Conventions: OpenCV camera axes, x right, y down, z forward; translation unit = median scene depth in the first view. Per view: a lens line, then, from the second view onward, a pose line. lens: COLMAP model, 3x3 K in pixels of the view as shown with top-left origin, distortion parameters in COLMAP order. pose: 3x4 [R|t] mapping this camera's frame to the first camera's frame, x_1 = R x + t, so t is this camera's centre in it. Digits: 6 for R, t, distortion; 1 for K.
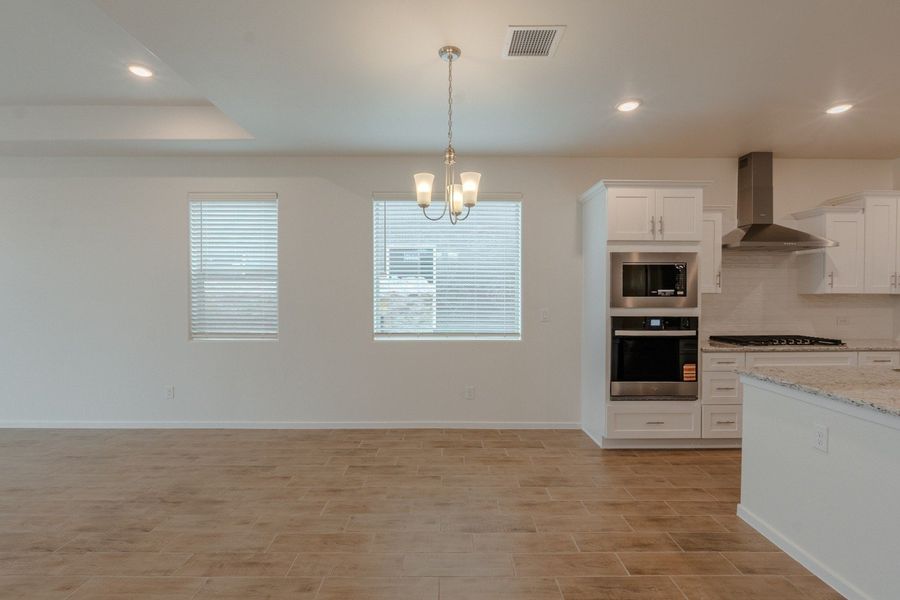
lens RADIAL K [[409.7, 0, 451.4], [0, 409.7, 301.0], [0, 0, 1]] dist [-0.007217, 0.000059]
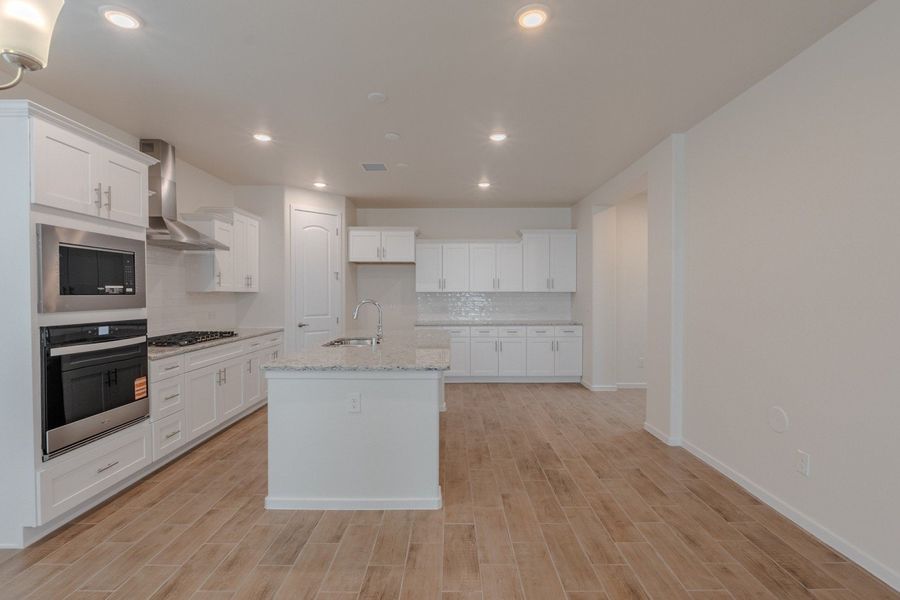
lens RADIAL K [[409.7, 0, 447.3], [0, 409.7, 302.1], [0, 0, 1]] dist [-0.007217, 0.000059]
pose [[0.019434, -0.021264, 0.999585, -0.213314], [0.012644, 0.999699, 0.021021, -0.005277], [-0.999731, 0.012231, 0.019697, 0.374172]]
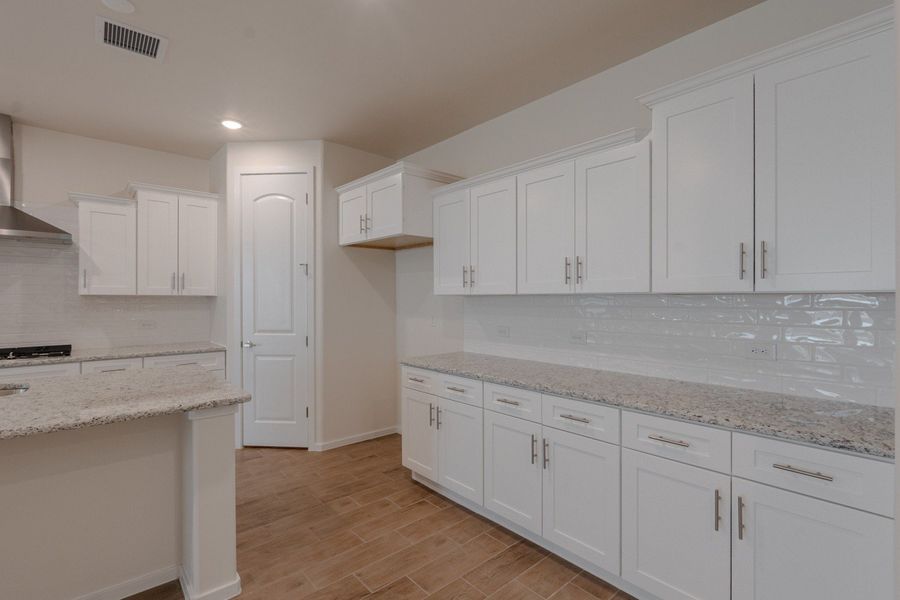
lens RADIAL K [[419.5, 0, 443.9], [0, 419.5, 301.5], [0, 0, 1]] dist [-0.010359, 0.001805]
pose [[0.754404, -0.005130, 0.656390, 1.013824], [0.007218, 0.999974, -0.000480, 0.001464], [-0.656371, 0.005100, 0.754421, -0.173560]]
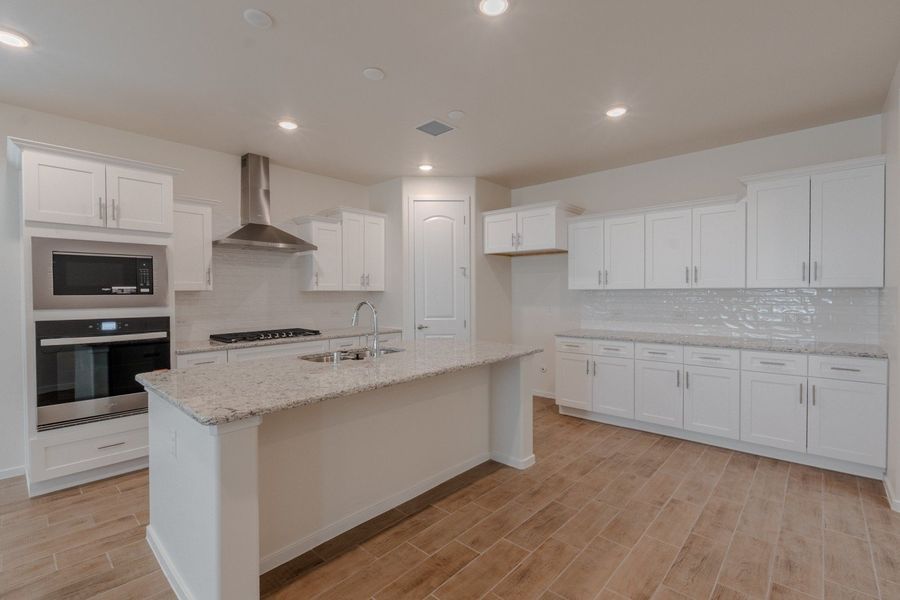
lens RADIAL K [[409.7, 0, 445.9], [0, 409.7, 299.7], [0, 0, 1]] dist [-0.007217, 0.000059]
pose [[0.680856, -0.016799, 0.732225, 0.359315], [0.013289, 0.999856, 0.010582, -0.000231], [-0.732297, 0.002526, 0.680981, -0.069502]]
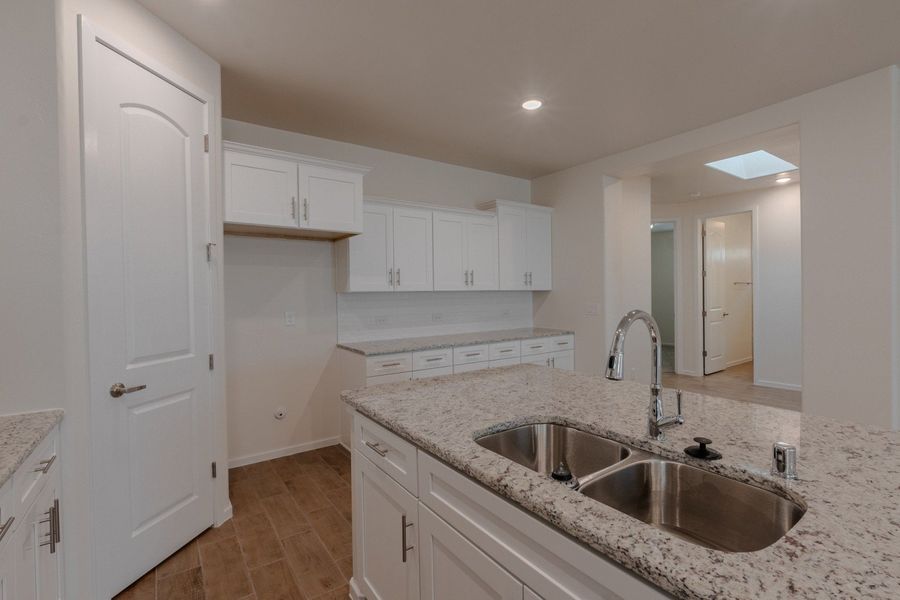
lens RADIAL K [[409.7, 0, 448.0], [0, 409.7, 303.1], [0, 0, 1]] dist [-0.007217, 0.000059]
pose [[-0.567644, -0.011019, 0.823201, 0.669359], [0.022327, 0.999337, 0.028773, -0.009372], [-0.822972, 0.034712, -0.567021, 0.912955]]
